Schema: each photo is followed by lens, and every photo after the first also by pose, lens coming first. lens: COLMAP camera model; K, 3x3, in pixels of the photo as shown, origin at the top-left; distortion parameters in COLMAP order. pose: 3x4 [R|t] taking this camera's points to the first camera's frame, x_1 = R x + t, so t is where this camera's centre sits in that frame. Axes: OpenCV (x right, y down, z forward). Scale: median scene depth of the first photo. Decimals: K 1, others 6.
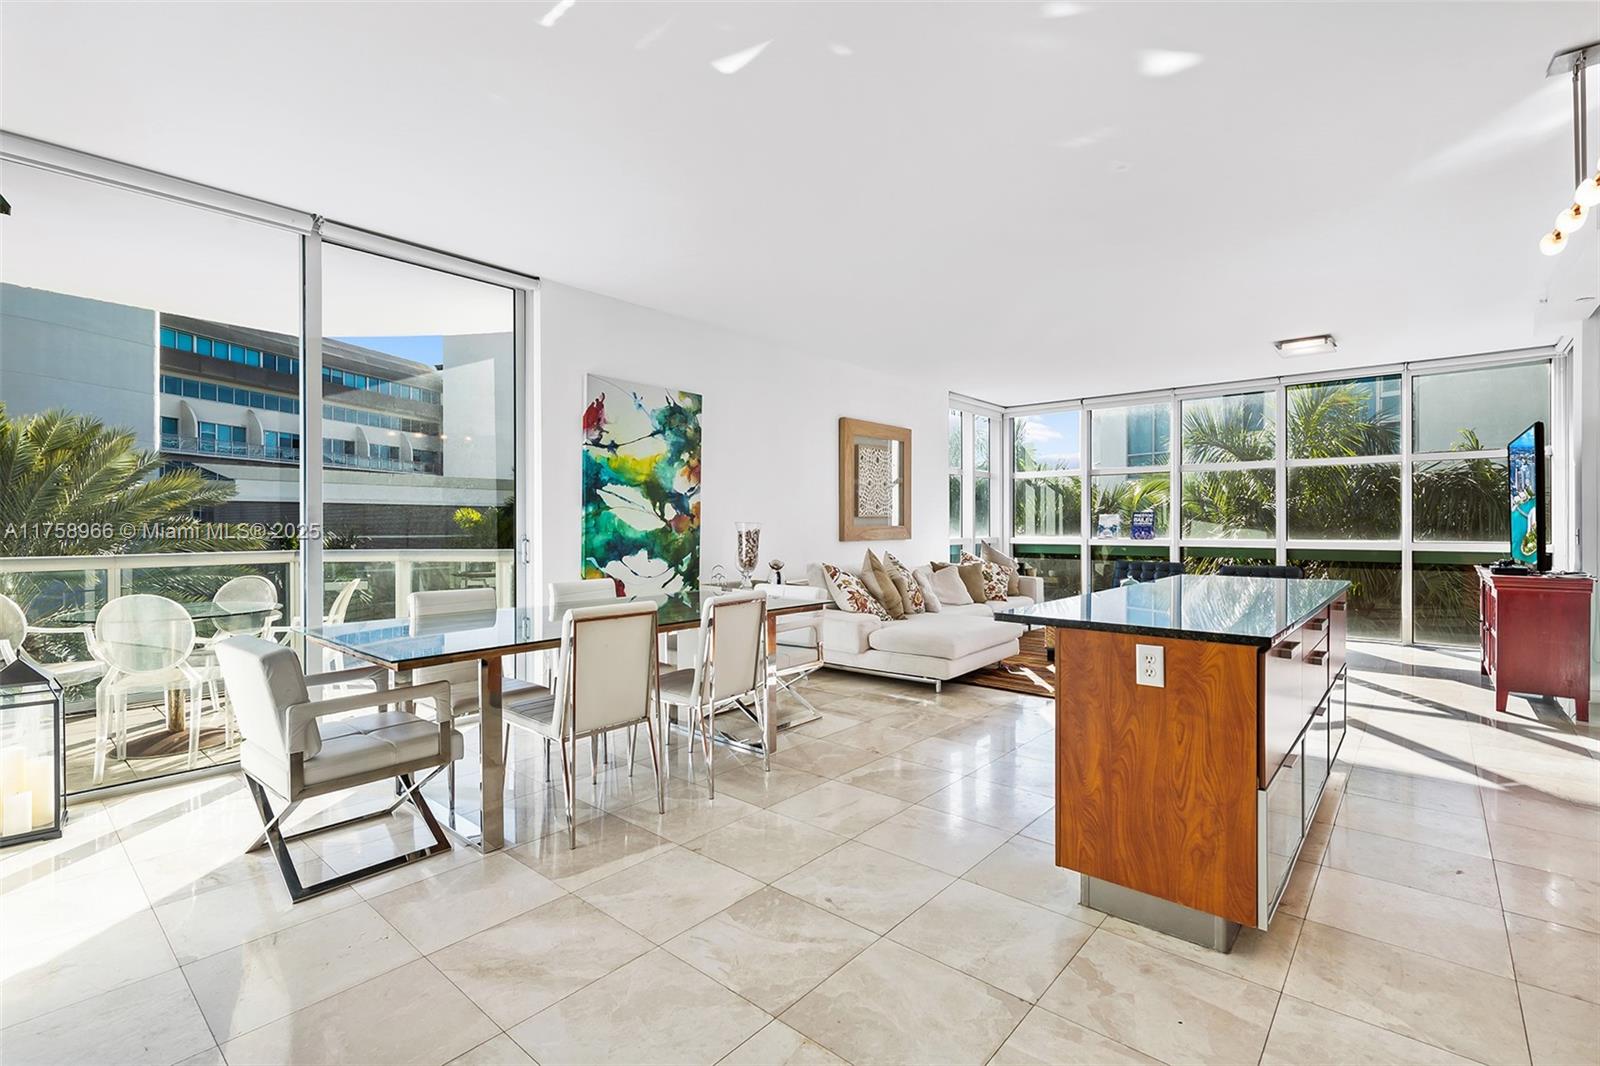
lens RADIAL K [[714.8, 0, 802.8], [0, 714.8, 523.6], [0, 0, 1]] dist [0.002002, 0.000159]
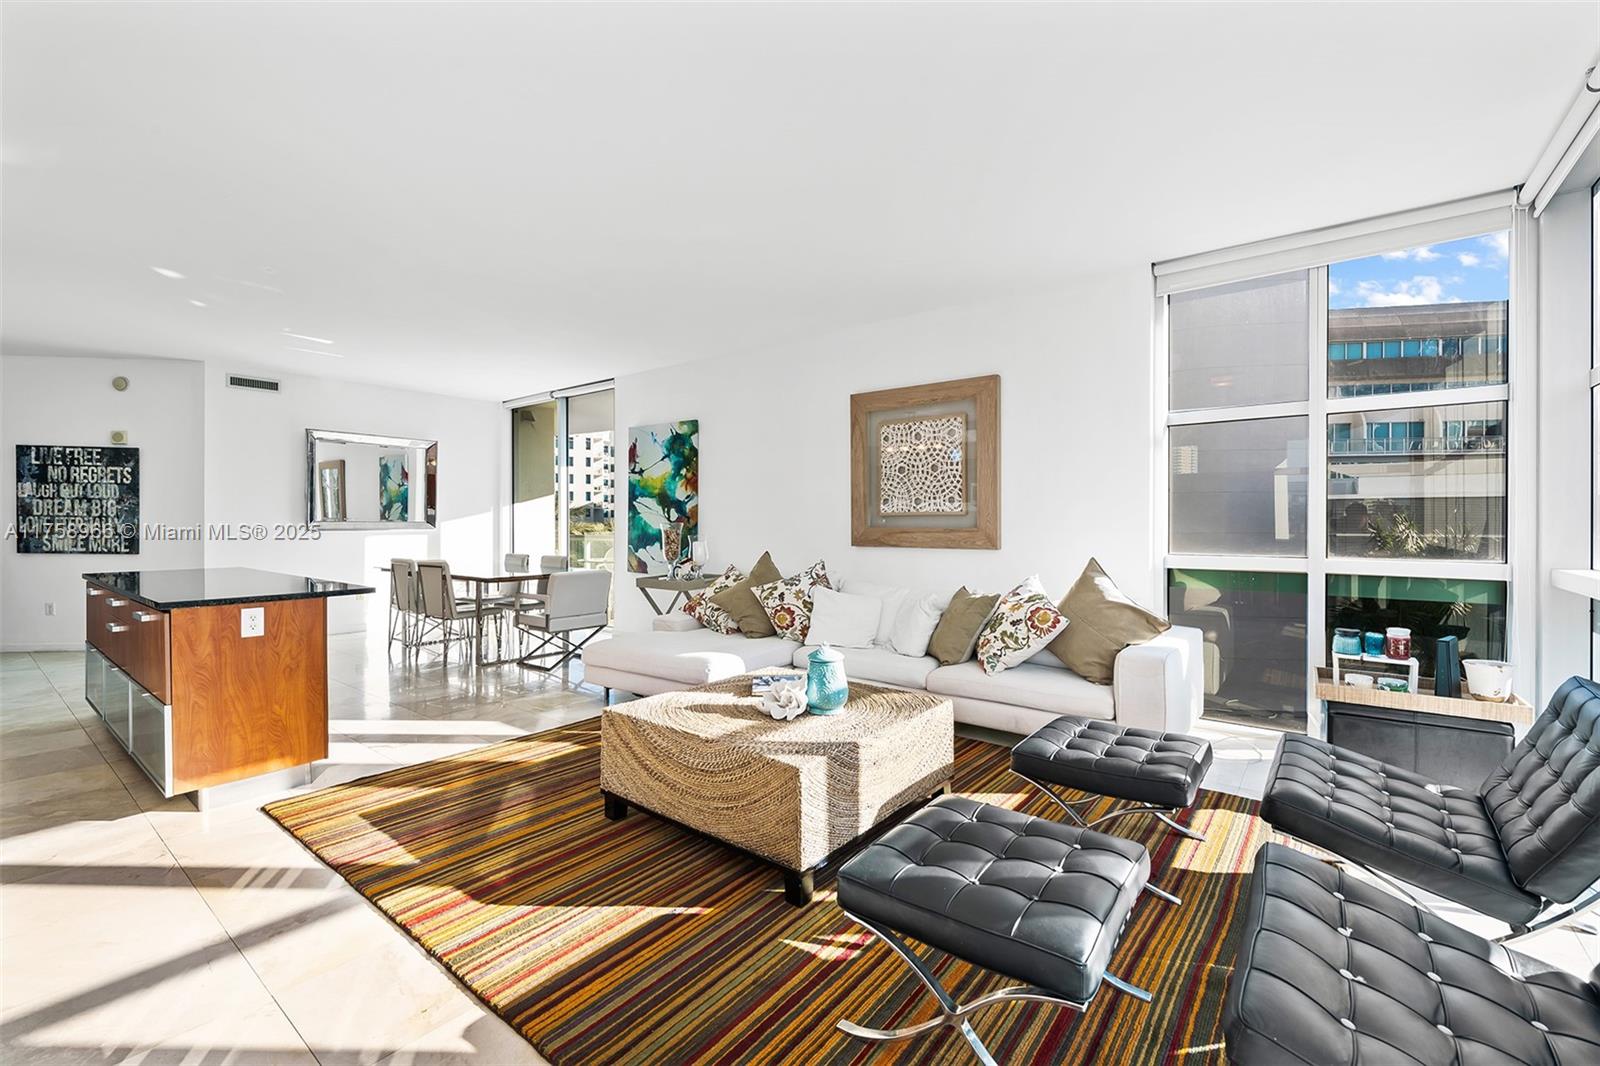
lens RADIAL K [[676.6, 0, 800.2], [0, 676.6, 526.4], [0, 0, 1]] dist [-0.000291, -0.000311]
pose [[0.058323, 0.009542, -0.998252, 0.942127], [0.000314, 0.999954, 0.009576, -0.006054], [0.998298, -0.000872, 0.058318, 1.012253]]
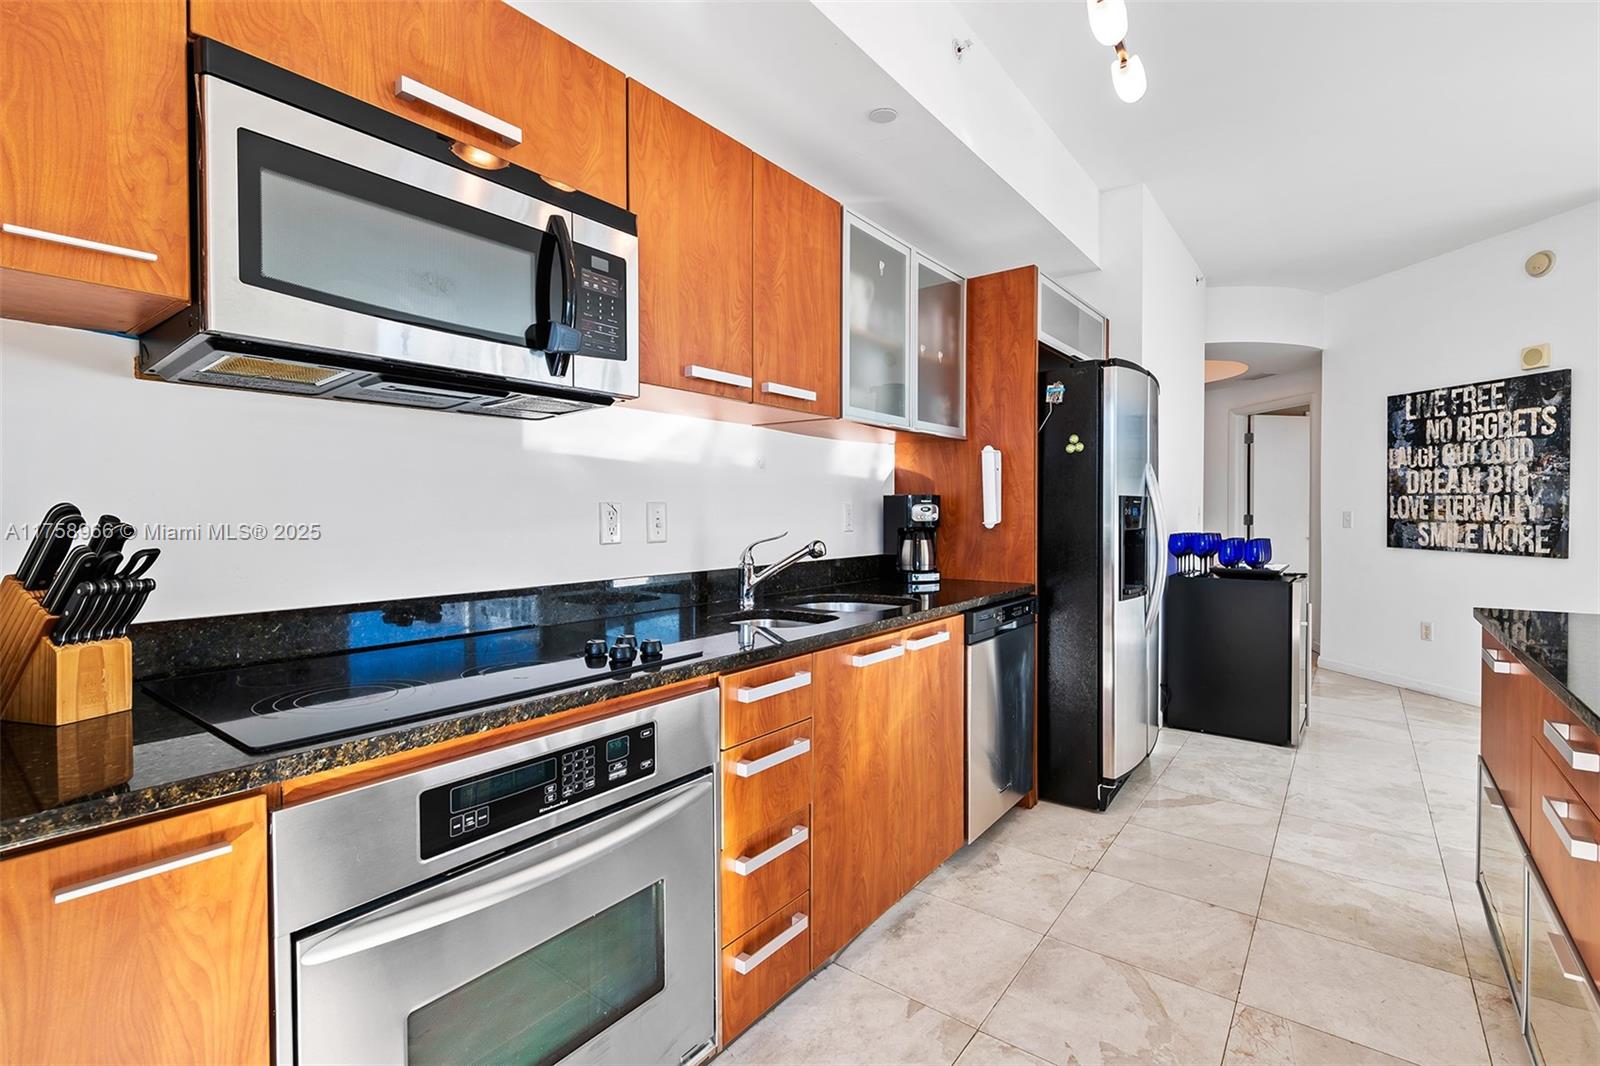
lens RADIAL K [[714.8, 0, 802.8], [0, 714.8, 523.6], [0, 0, 1]] dist [0.002002, 0.000159]
pose [[-0.998027, 0.006052, -0.062498, 0.541999], [0.005347, 0.999920, 0.011452, 0.005362], [0.062563, 0.011095, -0.997979, 0.632458]]
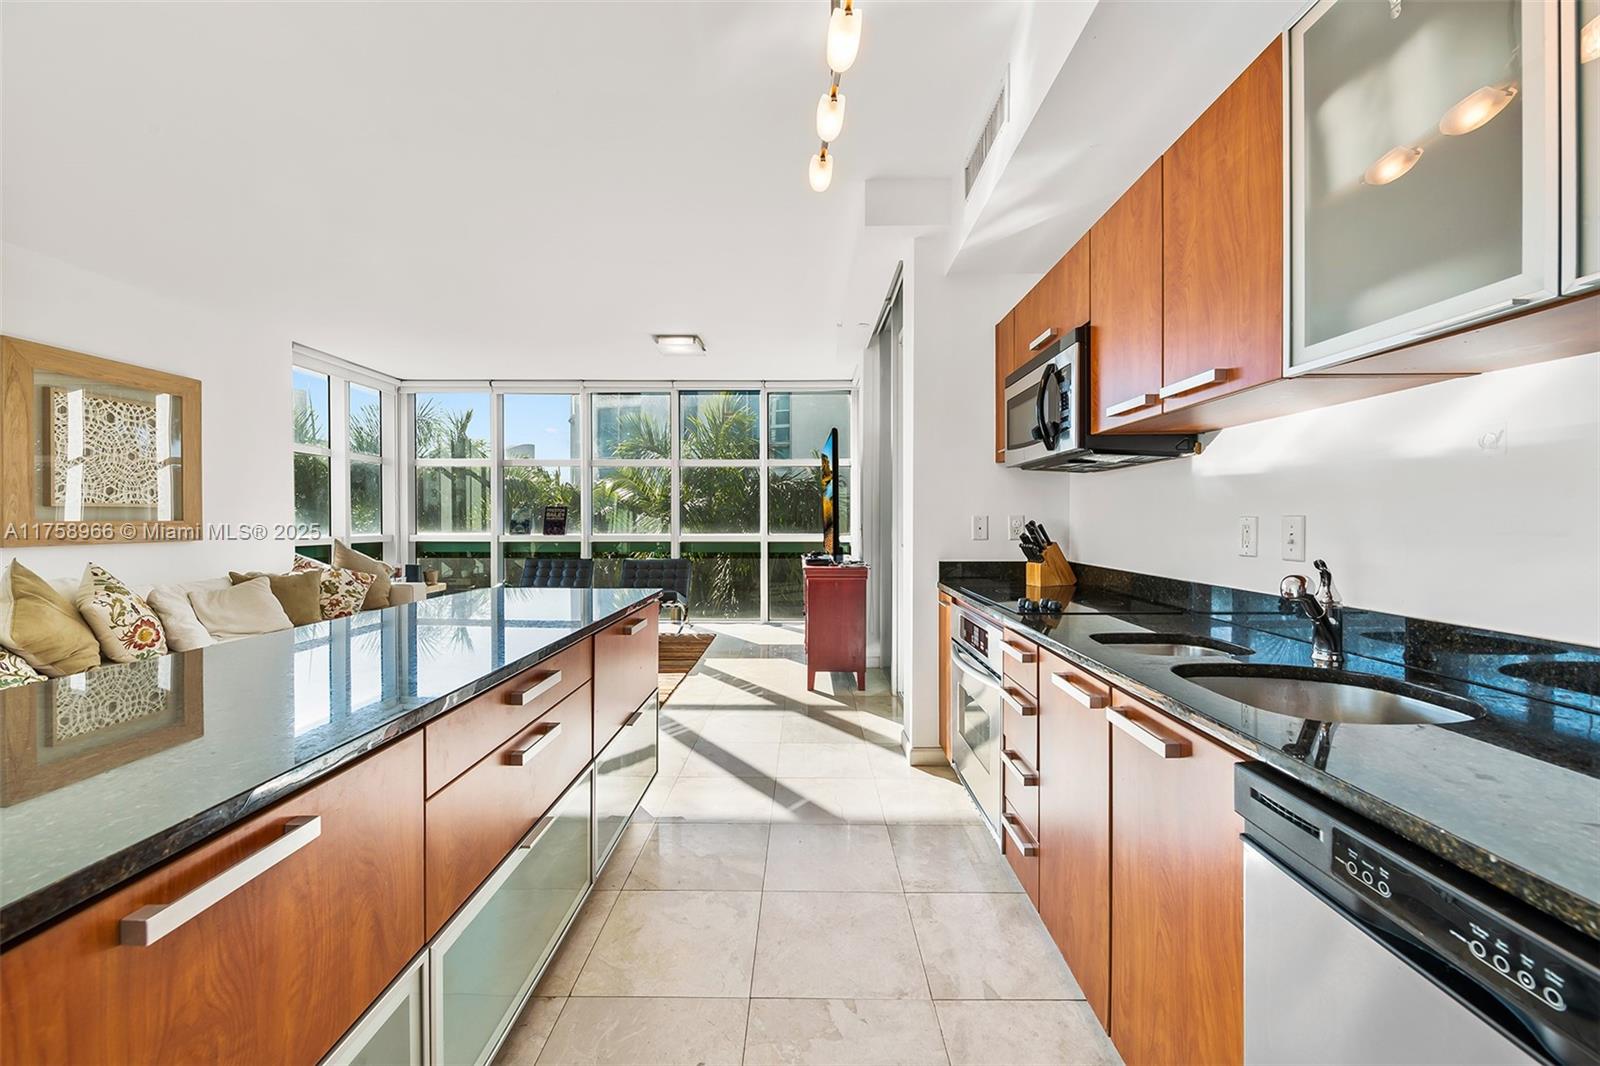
lens RADIAL K [[622.0, 0, 803.5], [0, 622.0, 518.9], [0, 0, 1]] dist [0.000414, 0.000005]
pose [[0.756237, 0.001256, 0.654297, 0.251834], [-0.001678, 0.999999, 0.000019, 0.000044], [-0.654296, -0.001113, 0.756238, 0.211010]]
